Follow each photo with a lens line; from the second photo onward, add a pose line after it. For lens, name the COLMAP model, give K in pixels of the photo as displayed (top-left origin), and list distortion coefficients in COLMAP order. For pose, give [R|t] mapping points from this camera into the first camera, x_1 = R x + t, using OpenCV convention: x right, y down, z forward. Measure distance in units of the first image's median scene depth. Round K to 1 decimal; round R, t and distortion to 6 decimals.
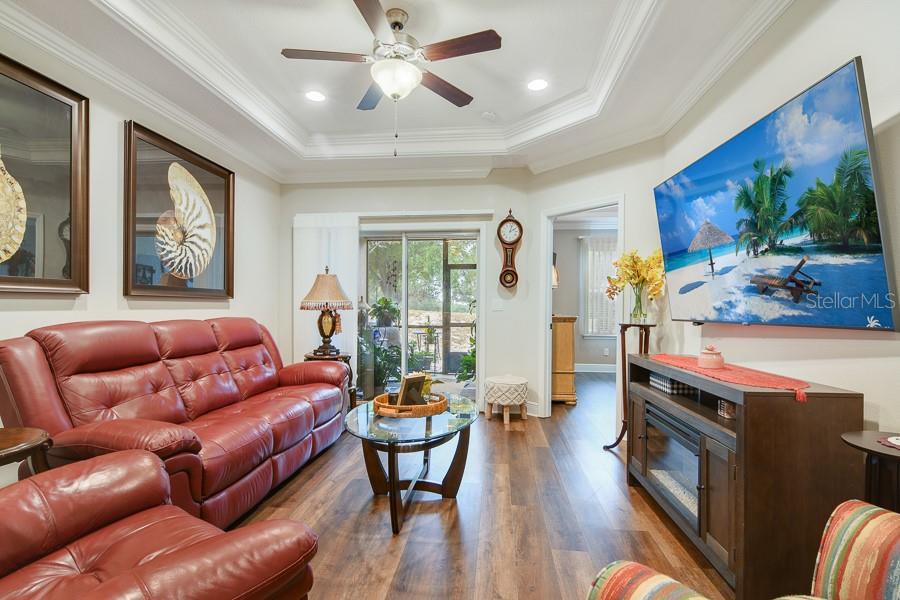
lens RADIAL K [[437.4, 0, 379.3], [0, 437.4, 322.9], [0, 0, 1]] dist [0.000317, 0.000283]
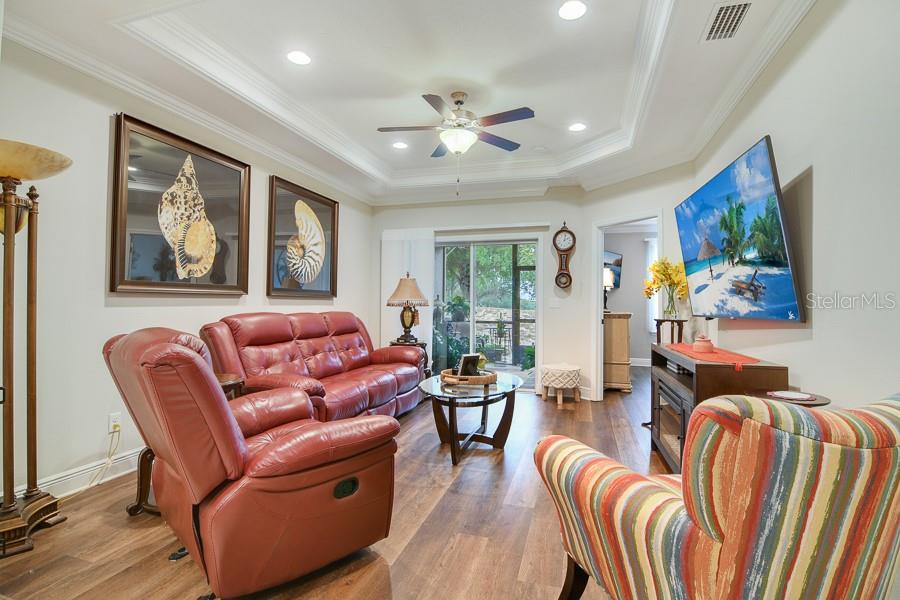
lens RADIAL K [[437.4, 0, 452.4], [0, 437.4, 298.6], [0, 0, 1]] dist [0.000317, 0.000283]
pose [[0.999802, 0.001796, -0.019835, 0.044941], [-0.002804, 0.998700, -0.050896, 0.014940], [0.019718, 0.050942, 0.998507, -0.339100]]
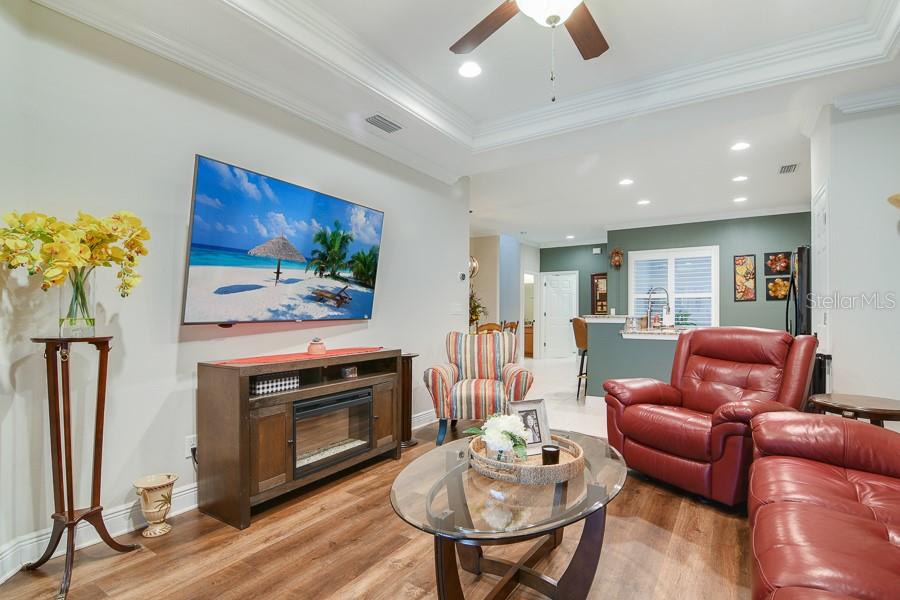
lens RADIAL K [[437.4, 0, 448.2], [0, 437.4, 304.4], [0, 0, 1]] dist [0.000317, 0.000283]
pose [[-0.944715, -0.015536, 0.327526, -0.070191], [-0.008649, 0.999710, 0.022474, -0.098760], [-0.327780, 0.018399, -0.944575, 2.406196]]
